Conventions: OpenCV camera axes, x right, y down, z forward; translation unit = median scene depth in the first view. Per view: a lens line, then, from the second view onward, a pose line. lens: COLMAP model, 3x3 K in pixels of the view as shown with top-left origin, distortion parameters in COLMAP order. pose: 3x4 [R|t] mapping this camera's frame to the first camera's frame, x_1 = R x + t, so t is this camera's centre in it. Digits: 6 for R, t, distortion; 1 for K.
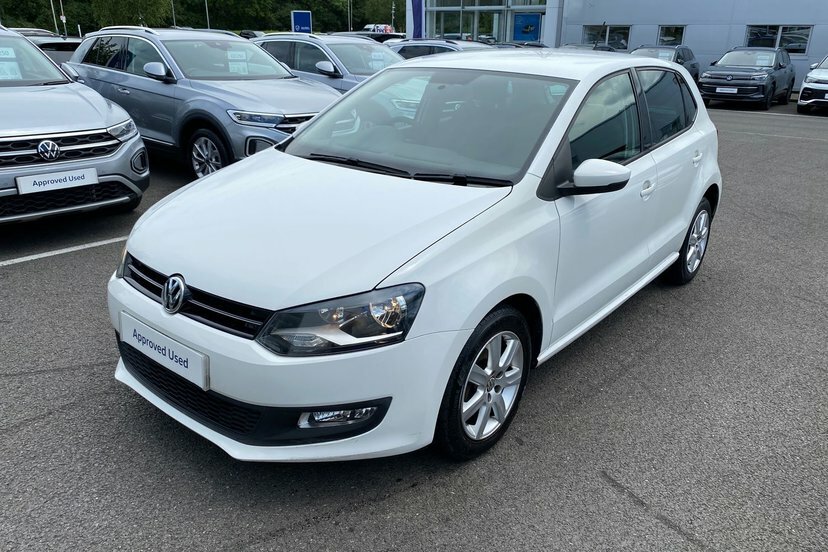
lens RADIAL K [[646.2, 0, 407.7], [0, 646.2, 277.9], [0, 0, 1]] dist [0.016100, -0.008775]
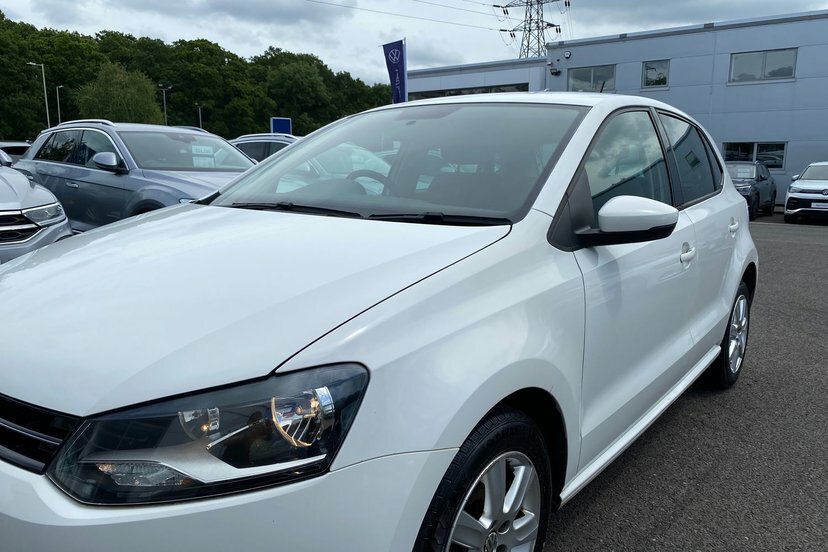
lens RADIAL K [[642.9, 0, 413.3], [0, 642.9, 272.7], [0, 0, 1]] dist [0.006043, -0.000562]
pose [[0.999691, -0.007616, 0.023661, 0.036740], [0.012044, 0.981107, -0.193088, 0.026477], [-0.021743, 0.193314, 0.980896, 0.300274]]
